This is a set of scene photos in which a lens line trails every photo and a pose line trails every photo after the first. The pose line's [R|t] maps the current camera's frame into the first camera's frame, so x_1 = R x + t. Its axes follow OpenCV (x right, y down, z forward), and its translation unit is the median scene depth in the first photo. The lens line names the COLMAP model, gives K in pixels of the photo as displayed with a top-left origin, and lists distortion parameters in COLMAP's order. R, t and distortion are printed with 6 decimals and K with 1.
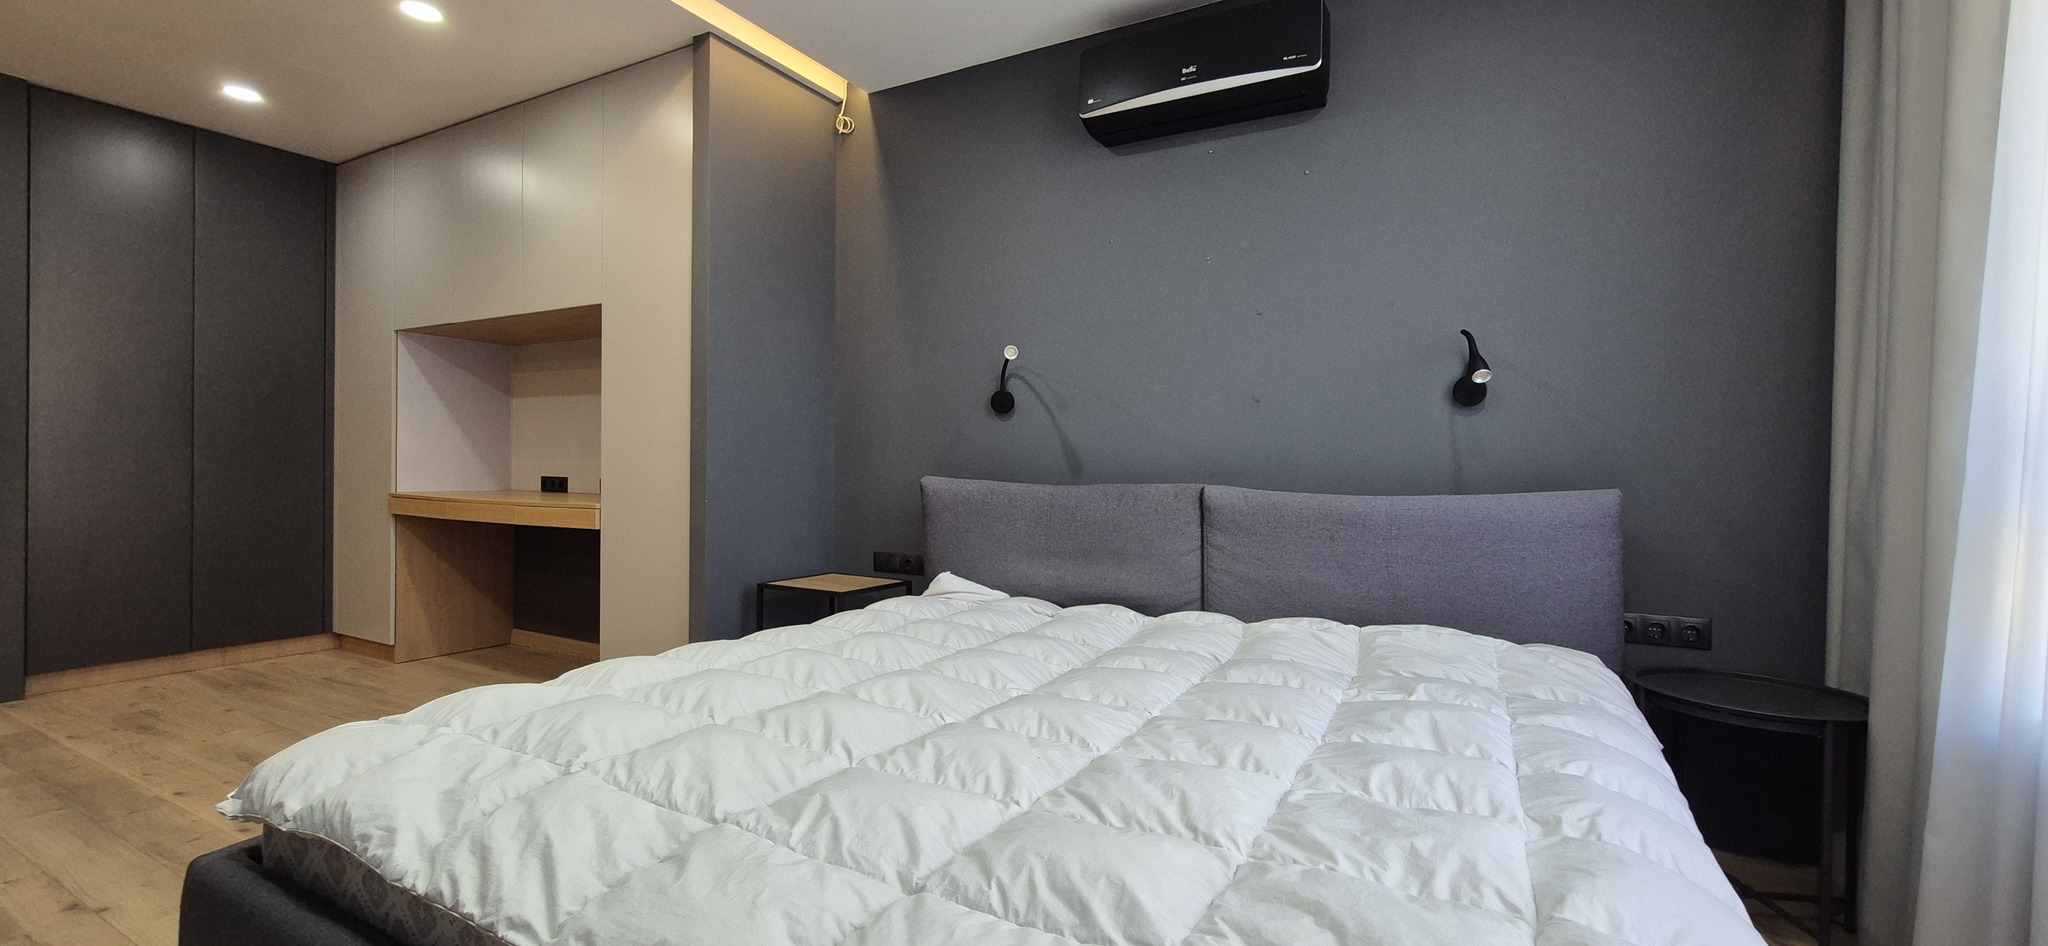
lens RADIAL K [[844.1, 0, 1017.8], [0, 844.1, 475.0], [0, 0, 1]] dist [-0.001904, -0.000421]
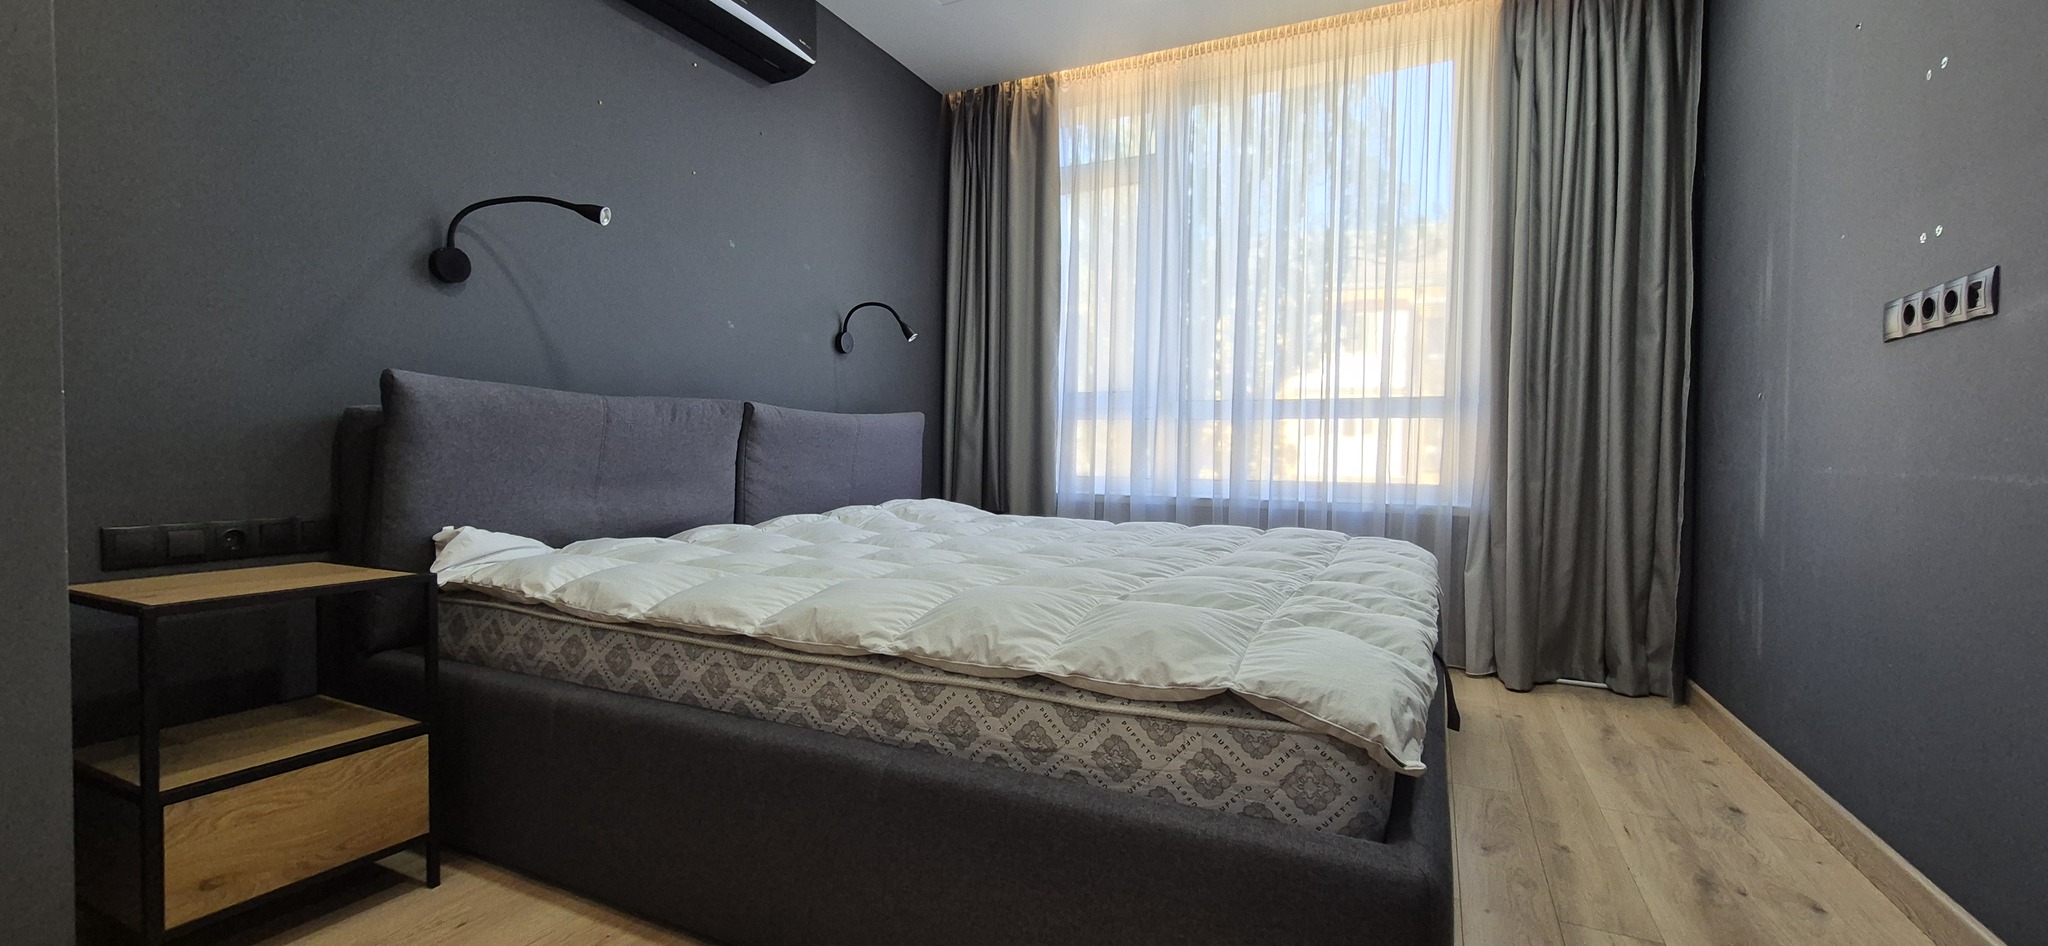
lens RADIAL K [[844.1, 0, 1017.8], [0, 844.1, 475.0], [0, 0, 1]] dist [-0.001904, -0.000421]
pose [[-0.055163, -0.045370, 0.997446, -0.851543], [-0.003825, 0.998969, 0.045228, 0.054620], [-0.998470, -0.001320, -0.055280, 0.725590]]
